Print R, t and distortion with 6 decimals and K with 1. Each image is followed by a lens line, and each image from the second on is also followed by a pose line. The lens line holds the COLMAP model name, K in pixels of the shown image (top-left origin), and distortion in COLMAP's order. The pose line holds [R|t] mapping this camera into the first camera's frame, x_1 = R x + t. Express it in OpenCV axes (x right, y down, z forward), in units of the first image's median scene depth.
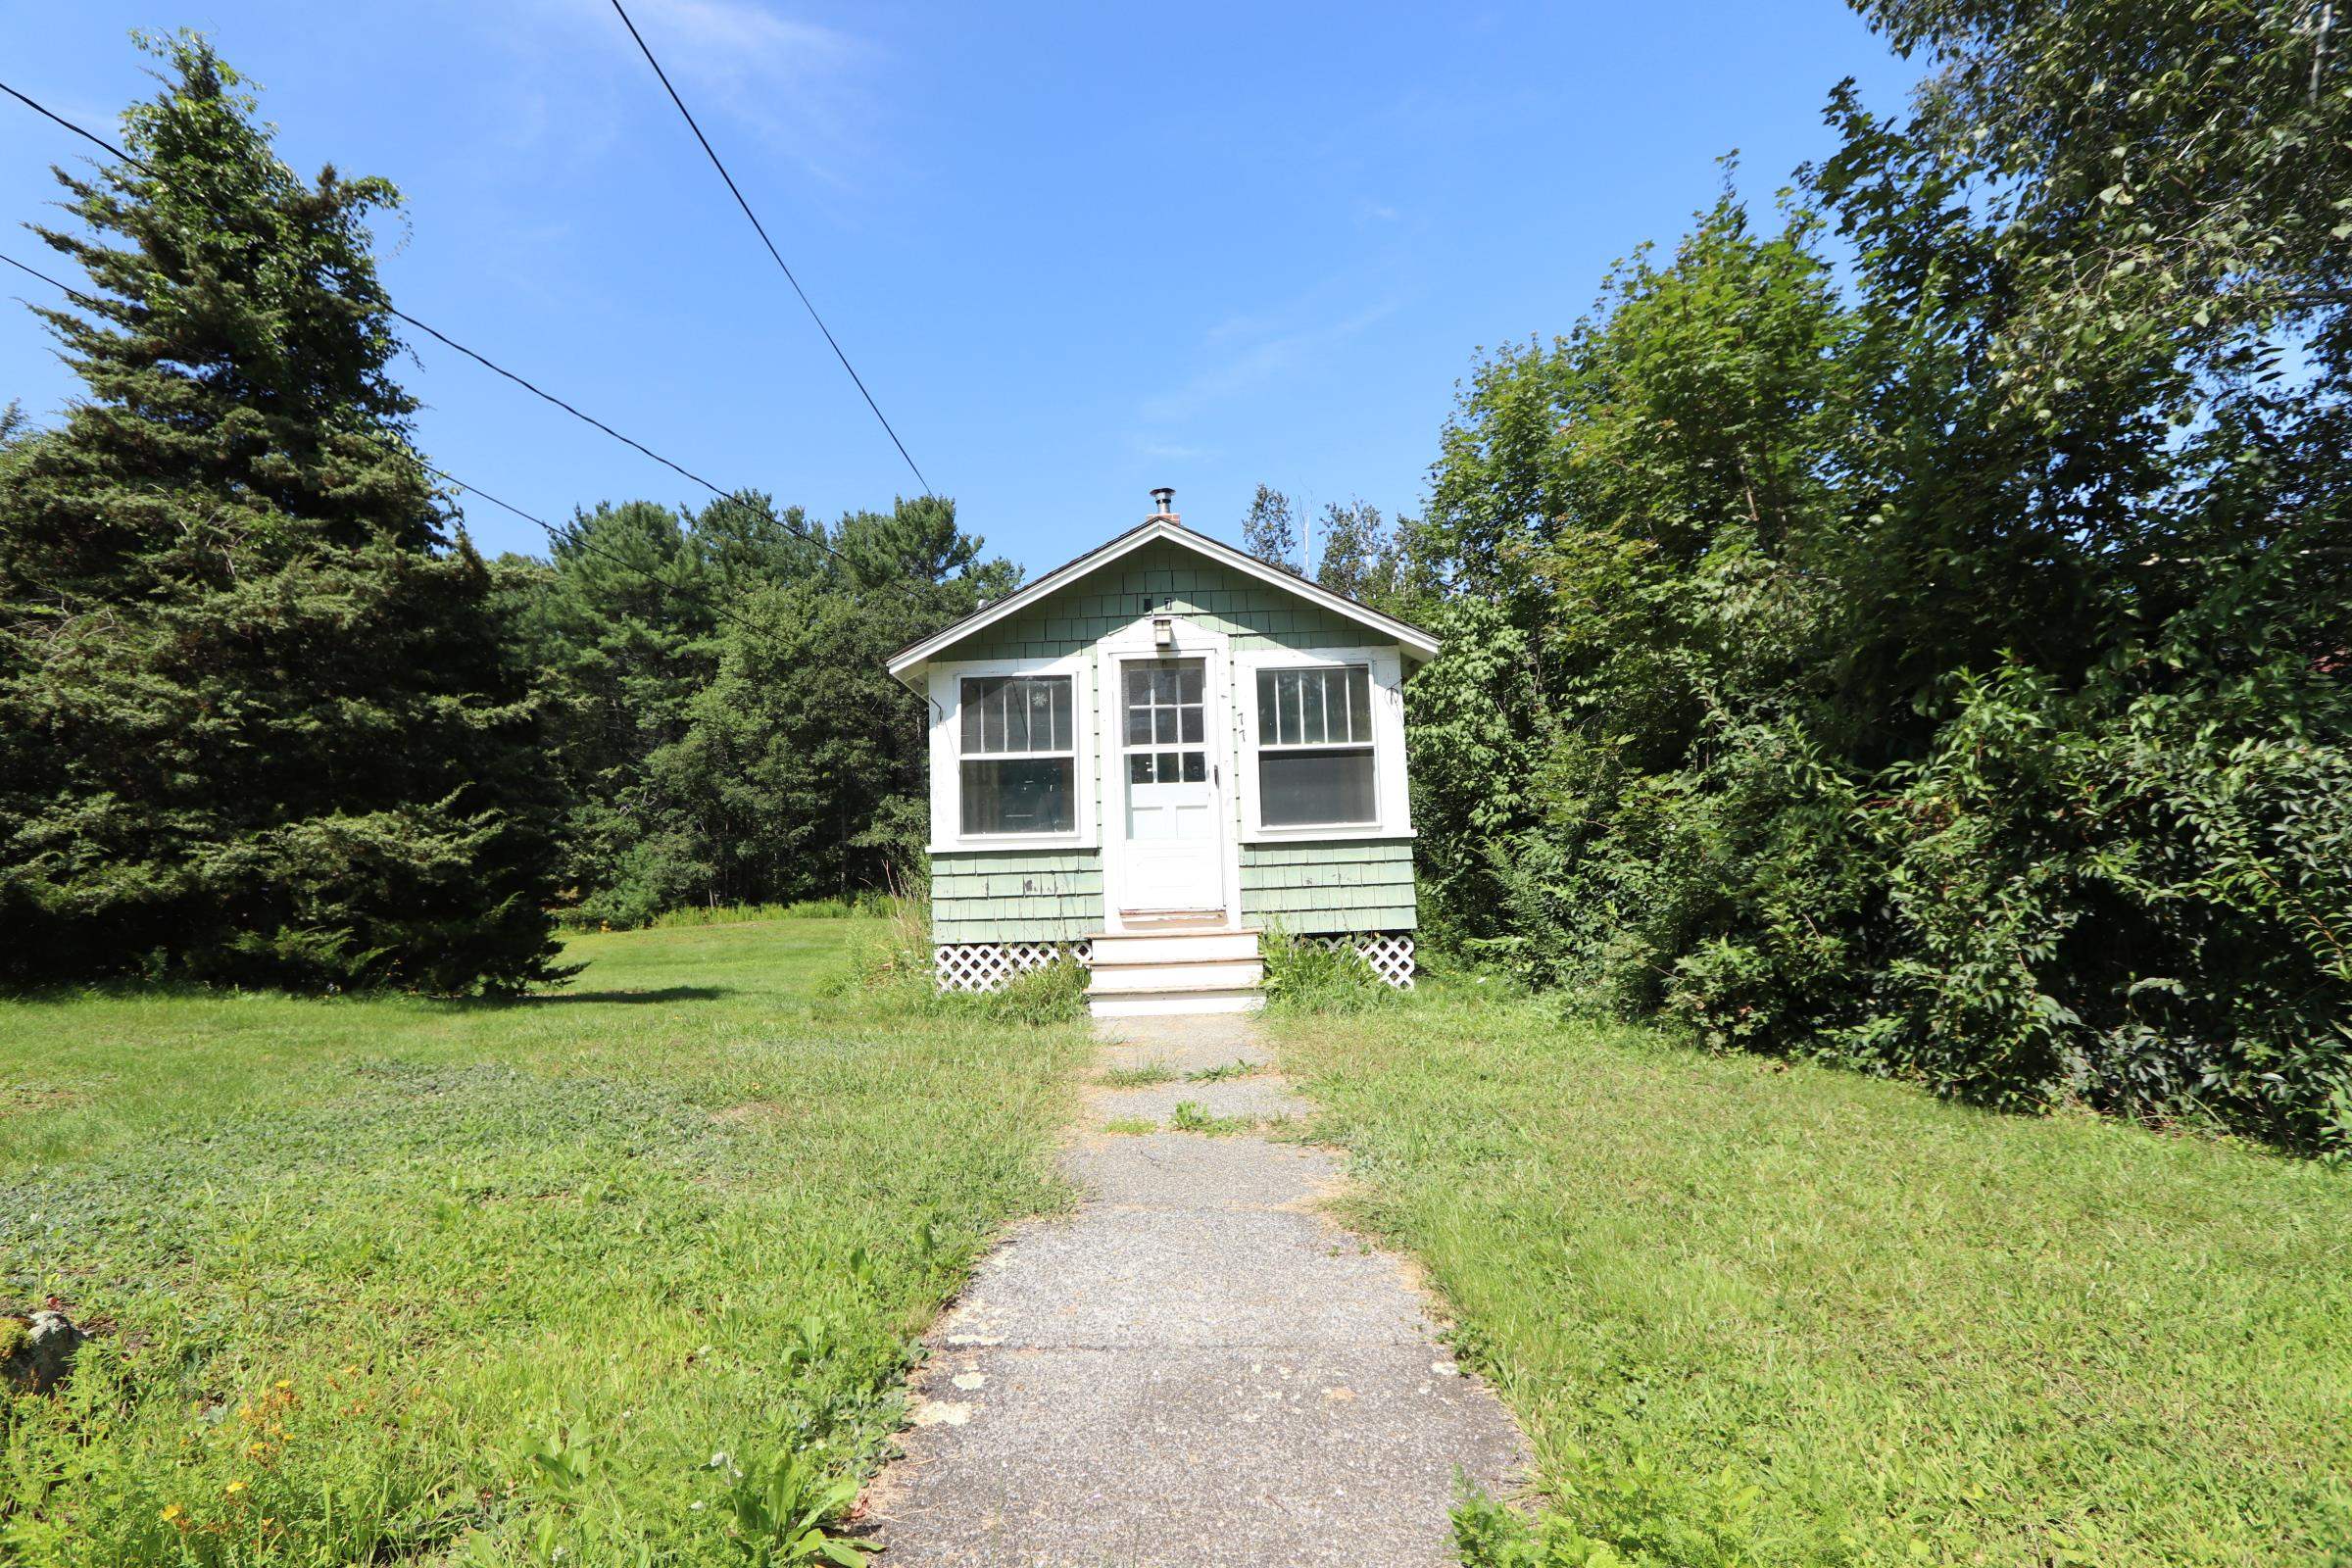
lens RADIAL K [[1074.5, 0, 1181.4], [0, 1074.5, 785.0], [0, 0, 1]] dist [-0.018728, 0.003388]
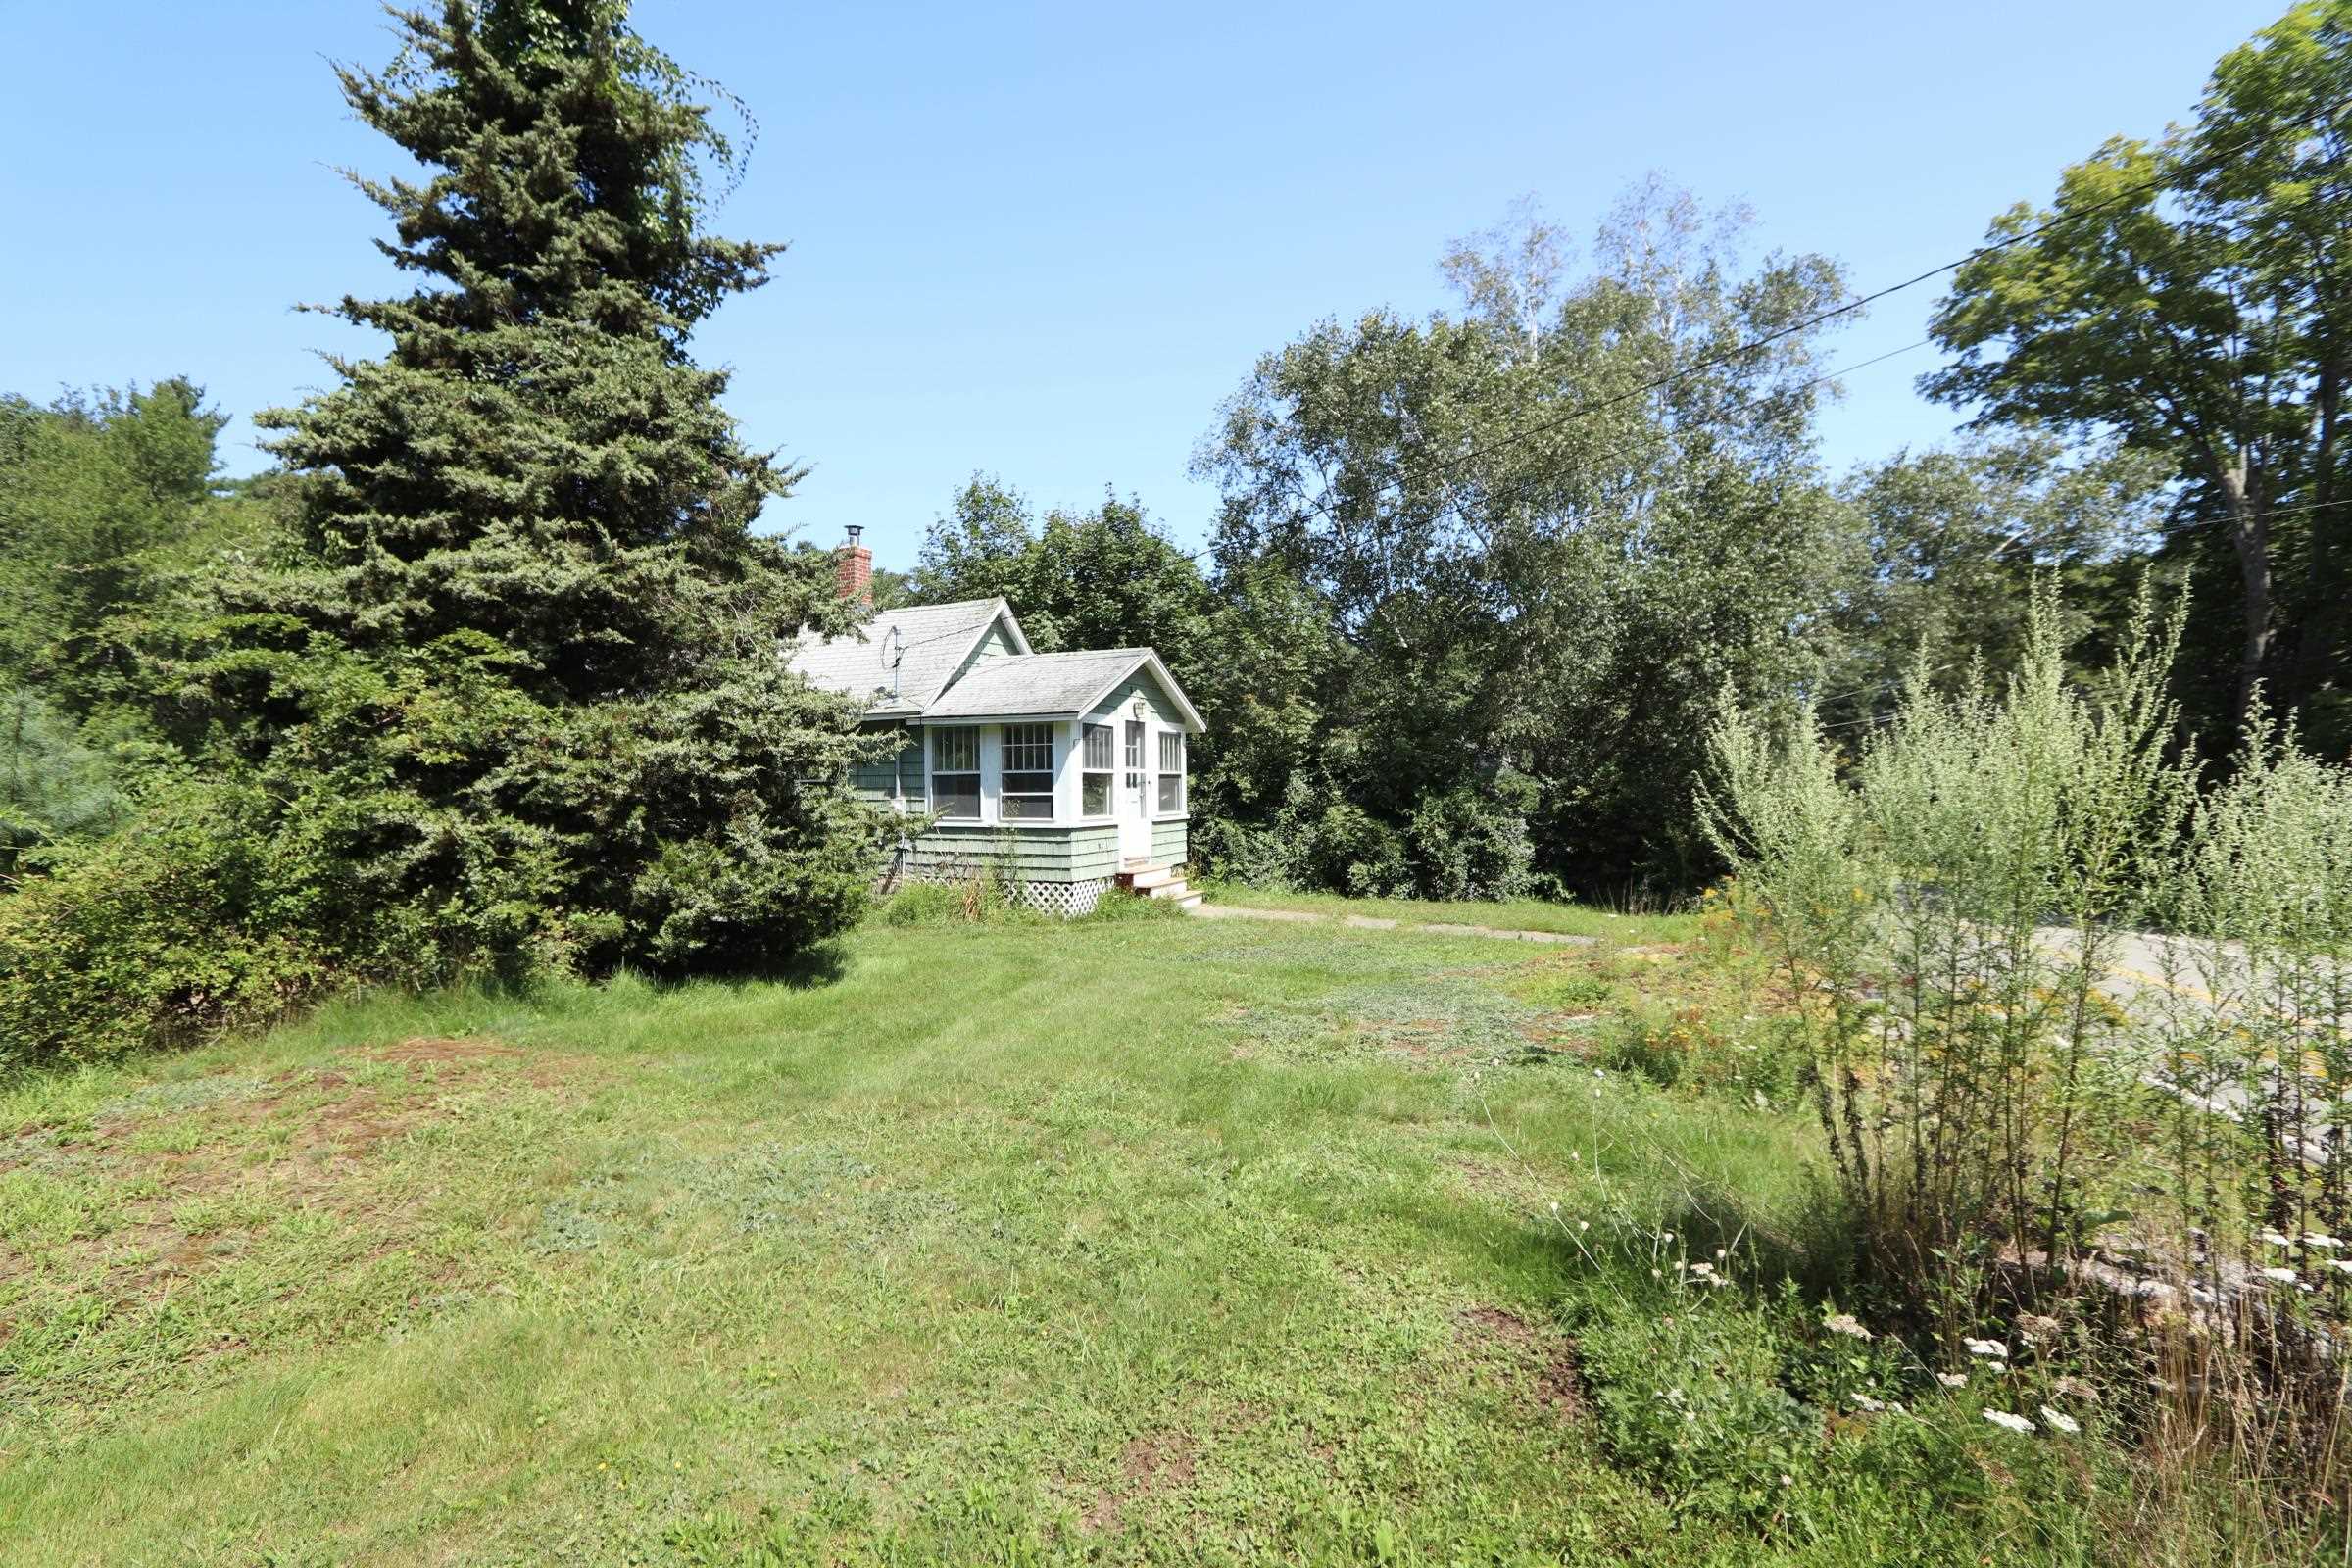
lens RADIAL K [[1074.5, 0, 1151.5], [0, 1074.5, 804.4], [0, 0, 1]] dist [-0.018728, 0.003388]
pose [[0.410668, 0.011666, 0.911710, -1.702436], [-0.105441, 0.993817, 0.034777, -0.043465], [-0.905668, -0.110414, 0.409359, 0.204753]]
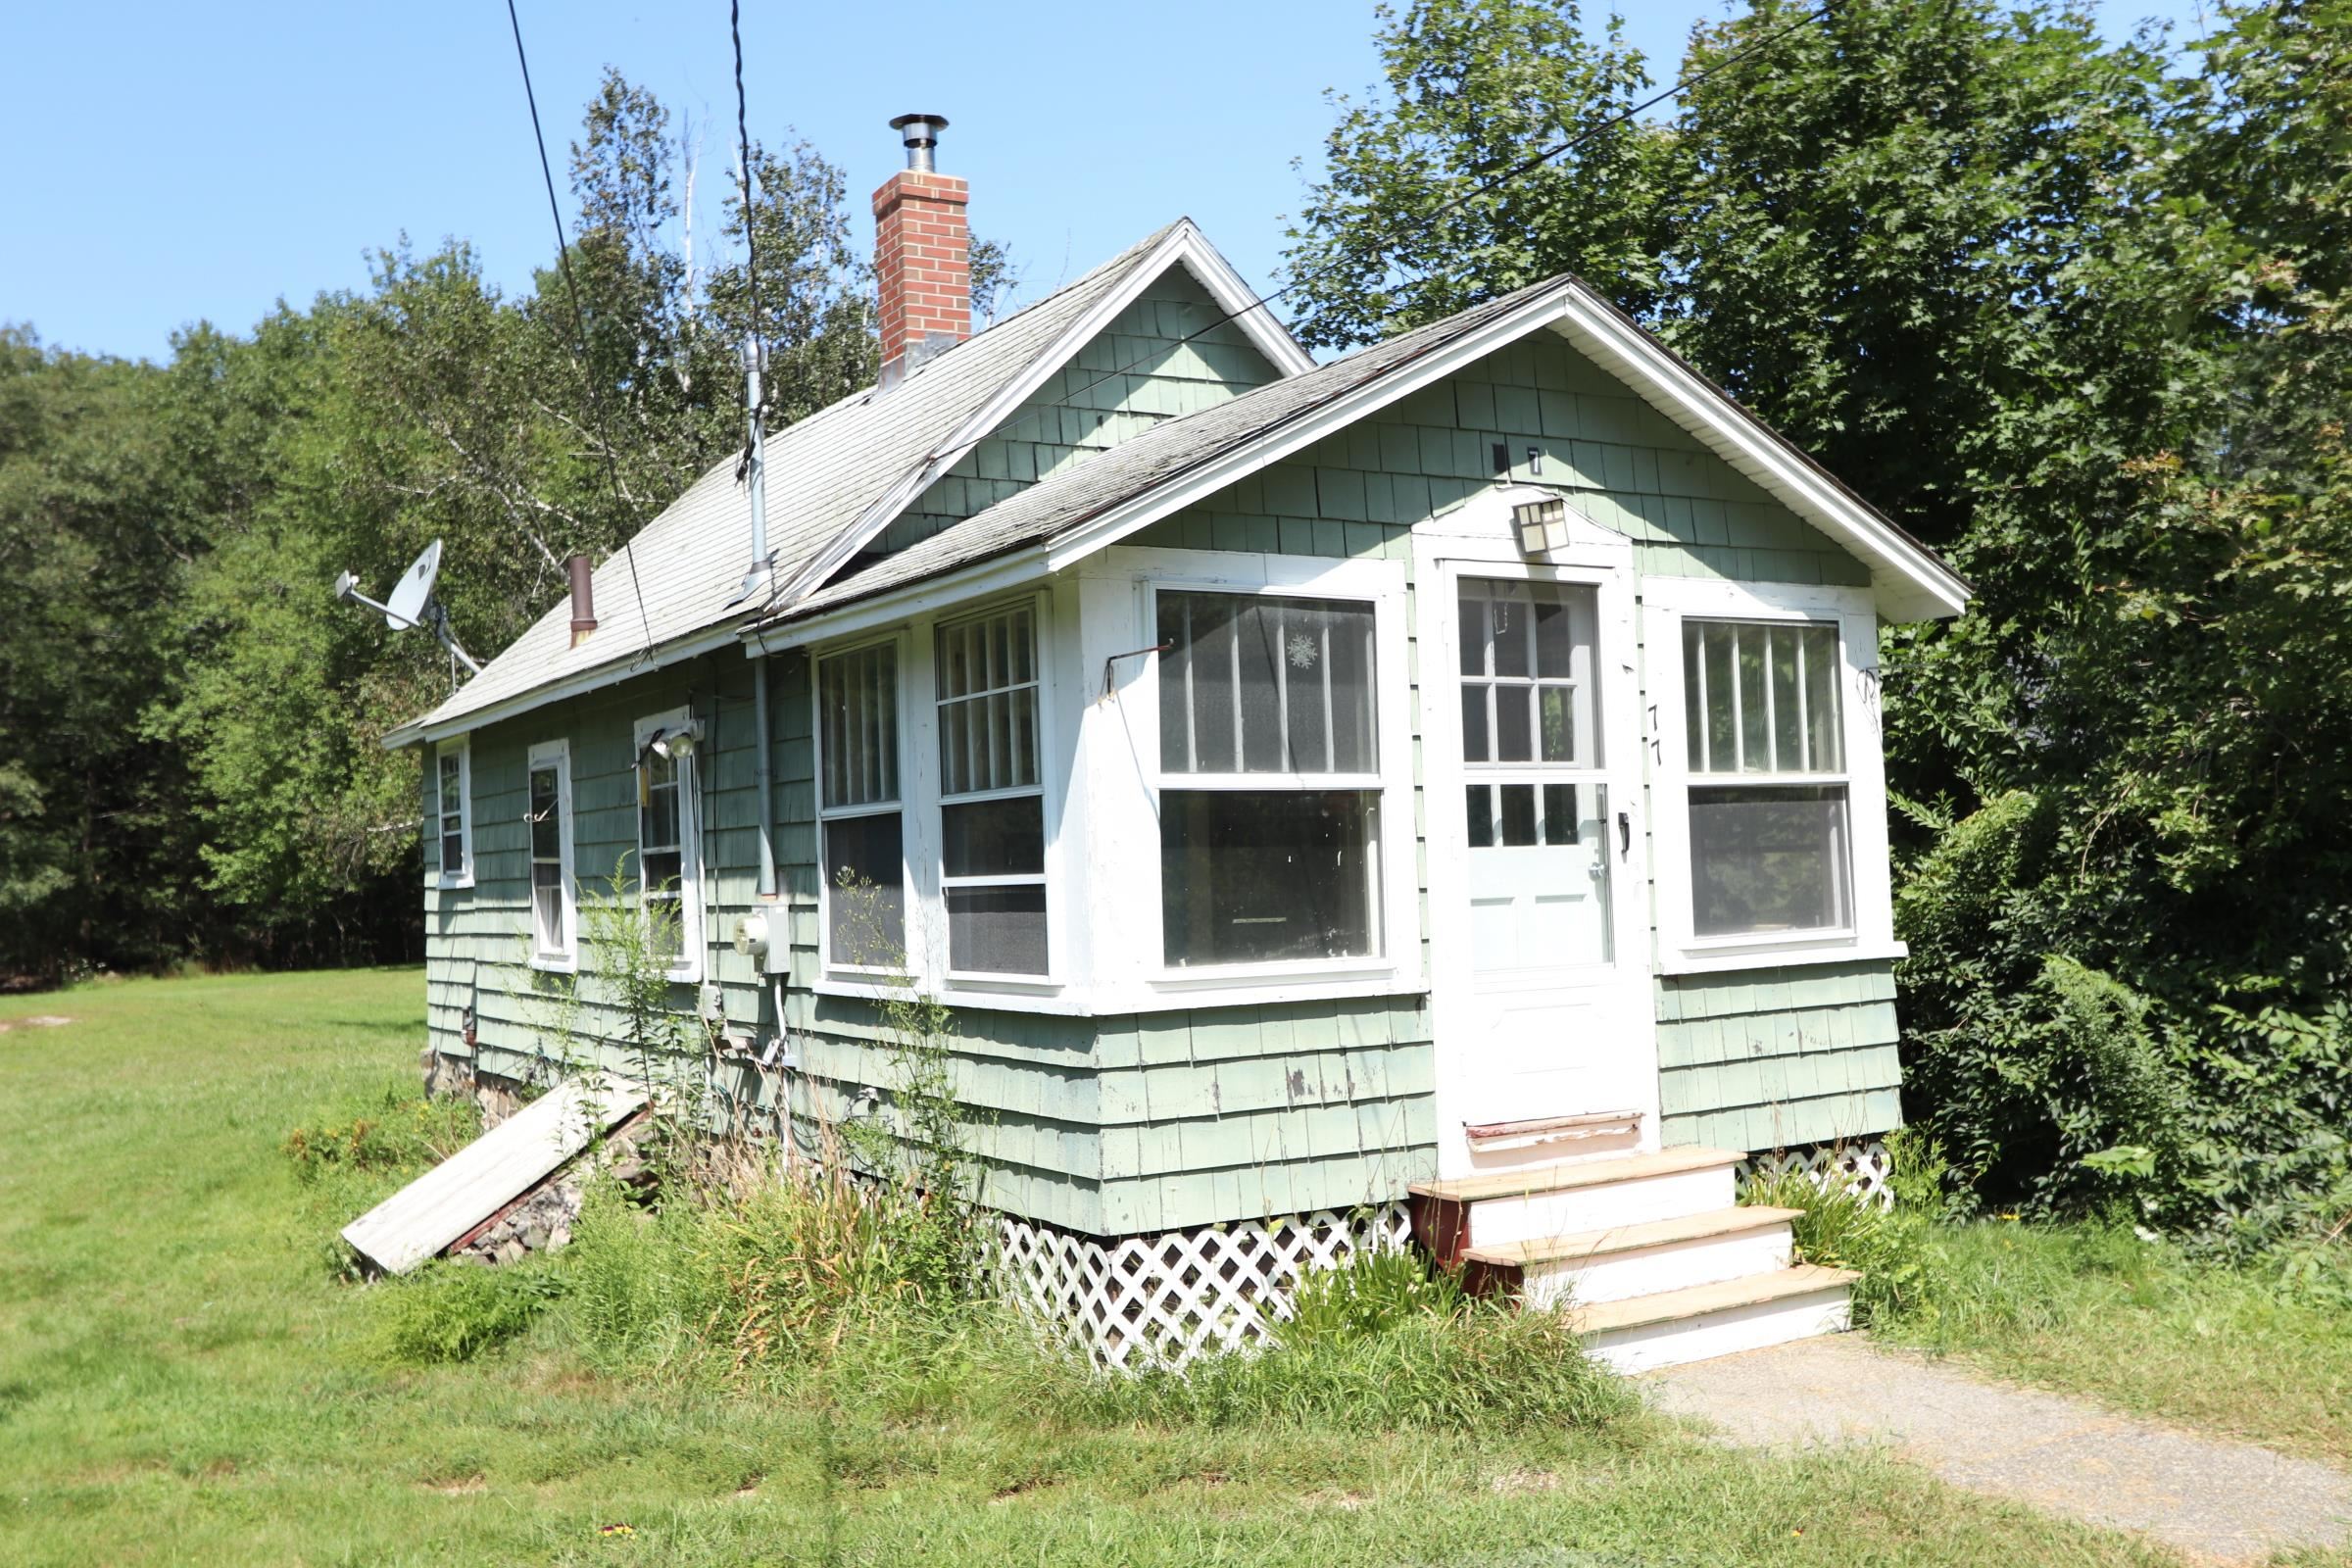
lens RADIAL K [[2082.3, 0, 1175.7], [0, 2082.3, 797.1], [0, 0, 1]] dist [0.013013, 0.014543]
pose [[0.850183, 0.021922, 0.526031, -0.622229], [-0.050211, 0.997955, 0.039563, -0.052274], [-0.524088, -0.060048, 0.849545, 0.311654]]
